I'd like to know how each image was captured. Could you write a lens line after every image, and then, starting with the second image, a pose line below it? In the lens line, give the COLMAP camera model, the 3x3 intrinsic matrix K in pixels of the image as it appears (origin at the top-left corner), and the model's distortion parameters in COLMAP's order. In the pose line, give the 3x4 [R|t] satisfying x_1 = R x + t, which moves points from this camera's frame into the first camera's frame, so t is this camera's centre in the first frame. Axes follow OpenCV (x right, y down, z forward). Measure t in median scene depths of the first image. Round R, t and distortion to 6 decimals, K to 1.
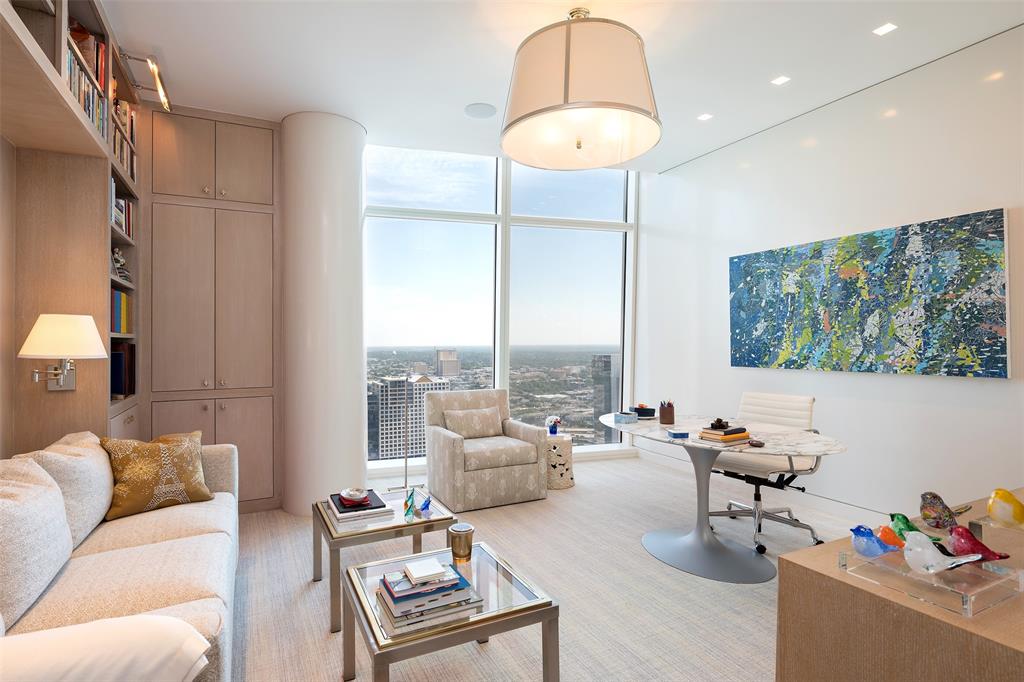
lens RADIAL K [[509.1, 0, 512.7], [0, 509.1, 340.4], [0, 0, 1]] dist [-0.006938, -0.000463]
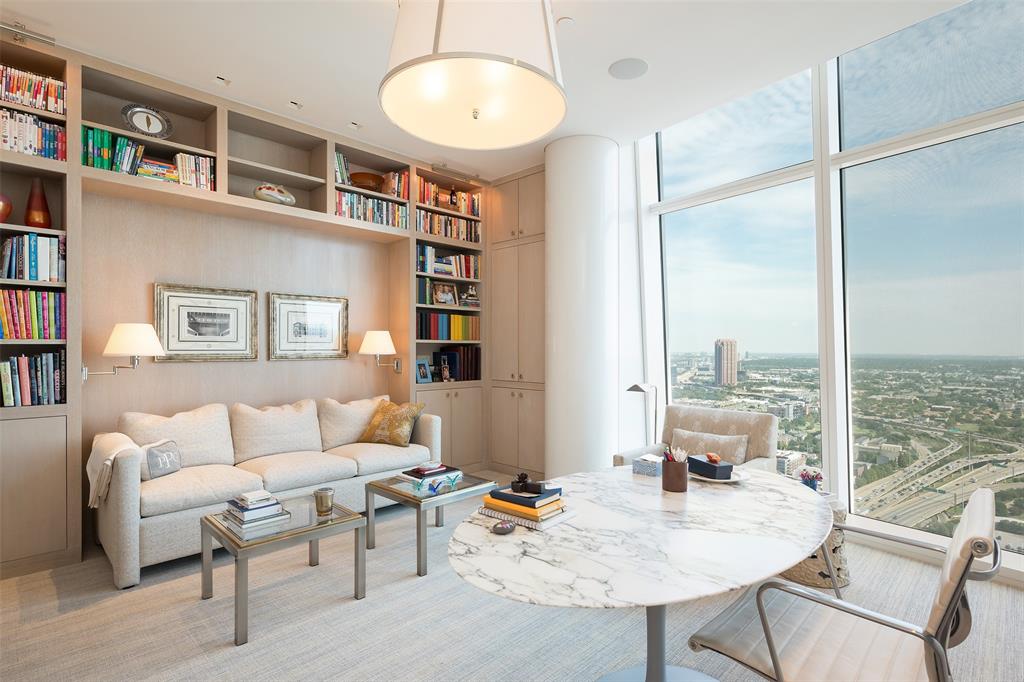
lens RADIAL K [[509.1, 0, 515.1], [0, 509.1, 341.7], [0, 0, 1]] dist [-0.006938, -0.000463]
pose [[0.292938, -0.005930, -0.956113, 0.707083], [0.001201, 0.999982, -0.005834, -0.002658], [0.956131, 0.000561, 0.292939, 0.596897]]
